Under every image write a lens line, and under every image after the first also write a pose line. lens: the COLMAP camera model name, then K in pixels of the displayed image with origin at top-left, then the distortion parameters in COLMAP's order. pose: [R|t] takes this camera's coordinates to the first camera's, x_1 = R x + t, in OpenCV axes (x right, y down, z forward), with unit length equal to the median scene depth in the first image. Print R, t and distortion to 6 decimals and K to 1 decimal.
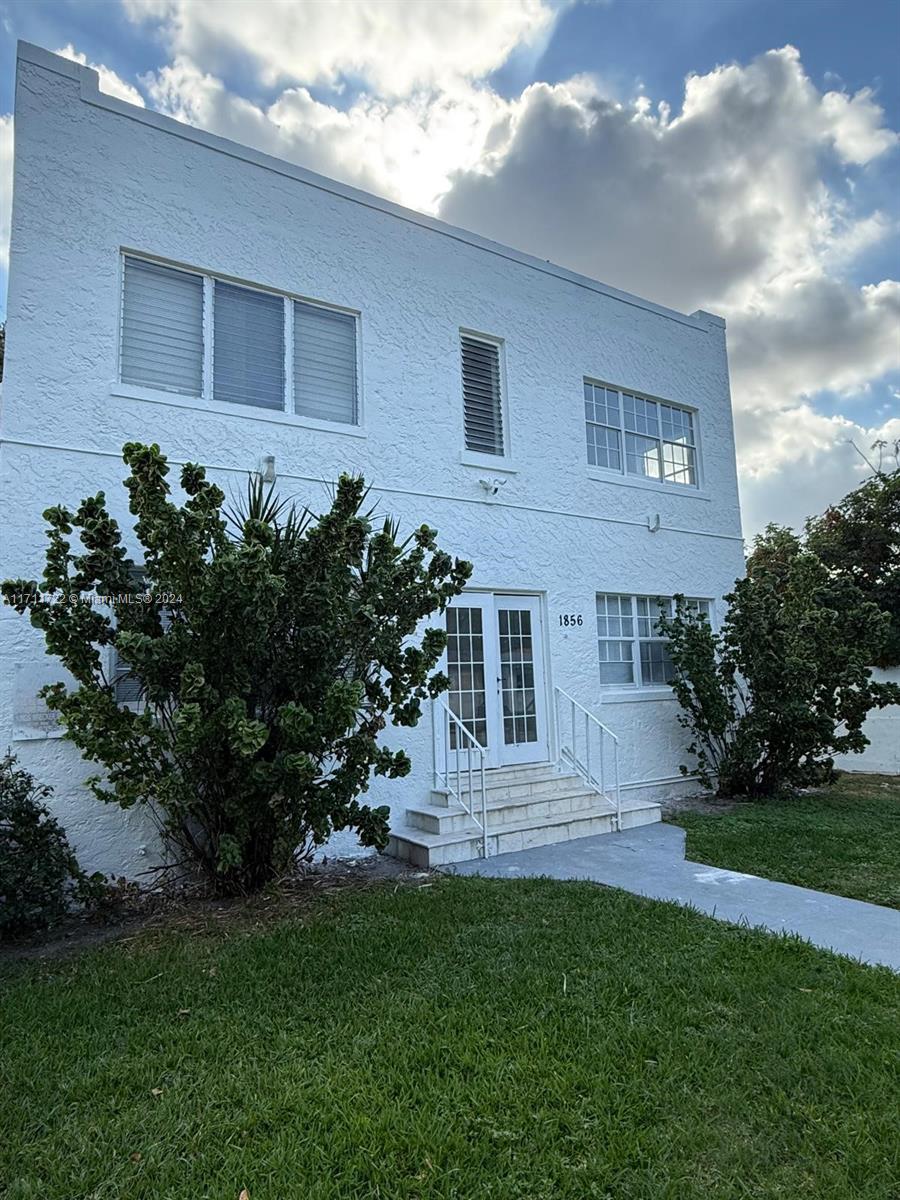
lens RADIAL K [[746.6, 0, 489.2], [0, 746.6, 596.0], [0, 0, 1]] dist [0.002781, 0.001364]
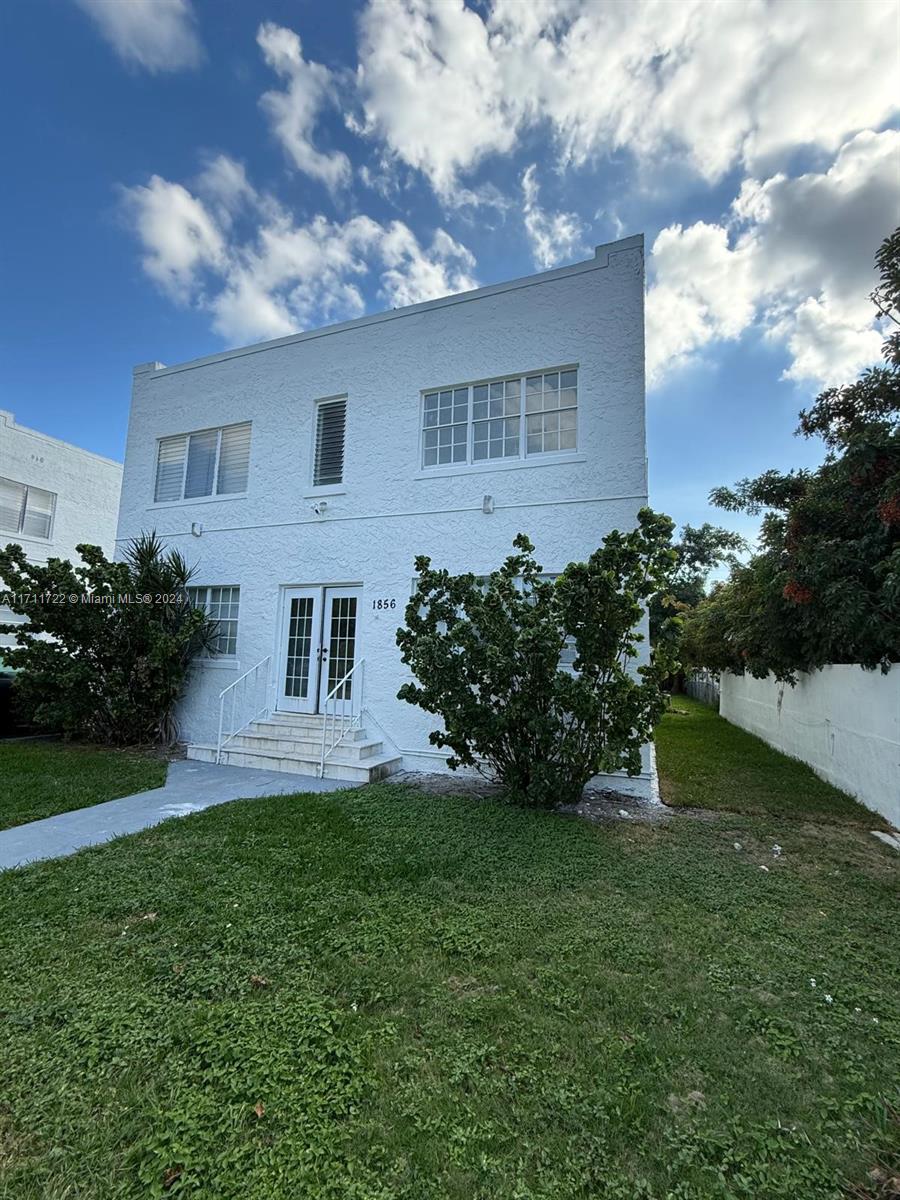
lens RADIAL K [[526.0, 0, 448.0], [0, 526.0, 607.2], [0, 0, 1]] dist [-0.001285, -0.000244]
pose [[0.541375, -0.035231, -0.840043, 0.910244], [0.049281, 0.998734, -0.010126, 0.053161], [0.839336, -0.035916, 0.542426, 0.652972]]
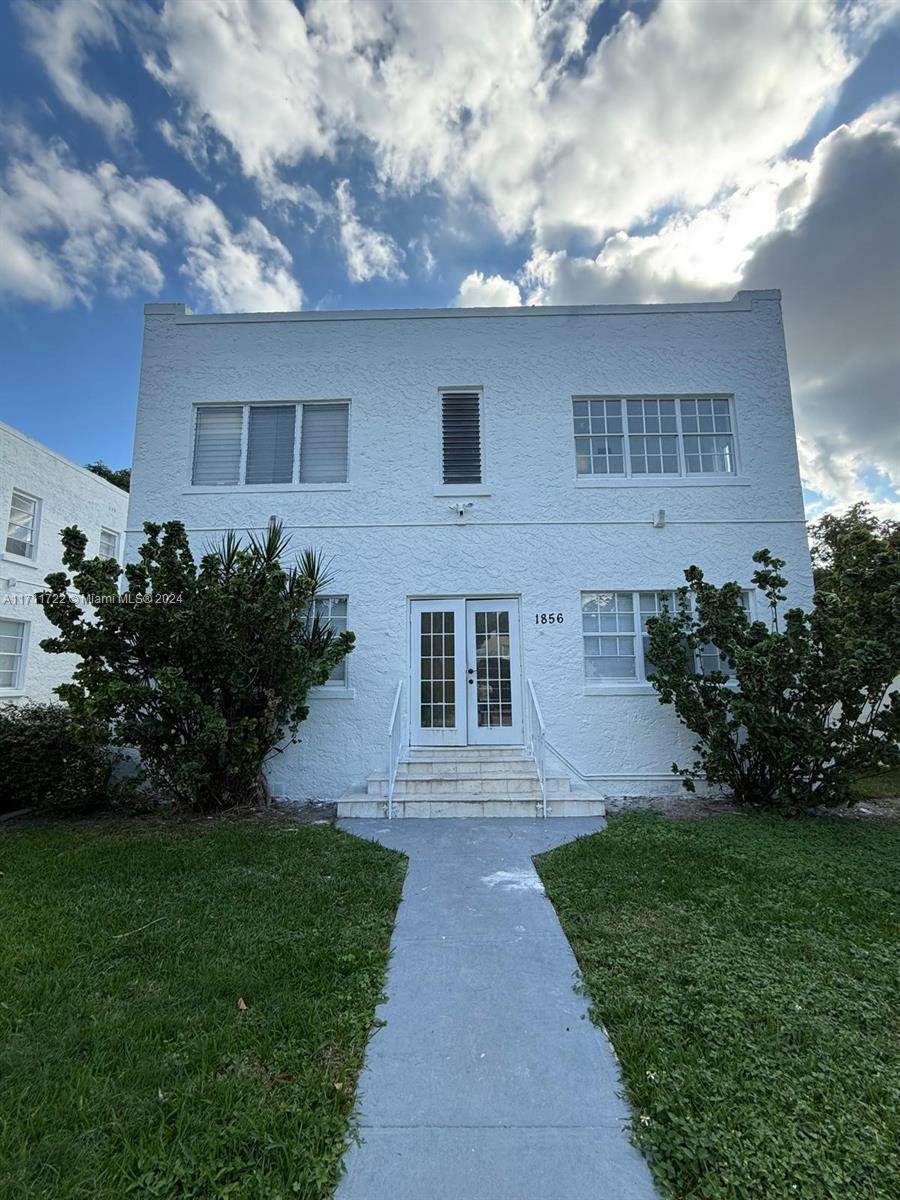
lens RADIAL K [[536.2, 0, 450.0], [0, 536.2, 600.0], [0, 0, 1]] dist [0.001015, -0.000014]
pose [[0.806444, -0.058115, -0.588448, 0.478153], [0.050981, 0.998286, -0.028722, 0.021136], [0.589109, -0.006837, 0.808025, 0.283333]]
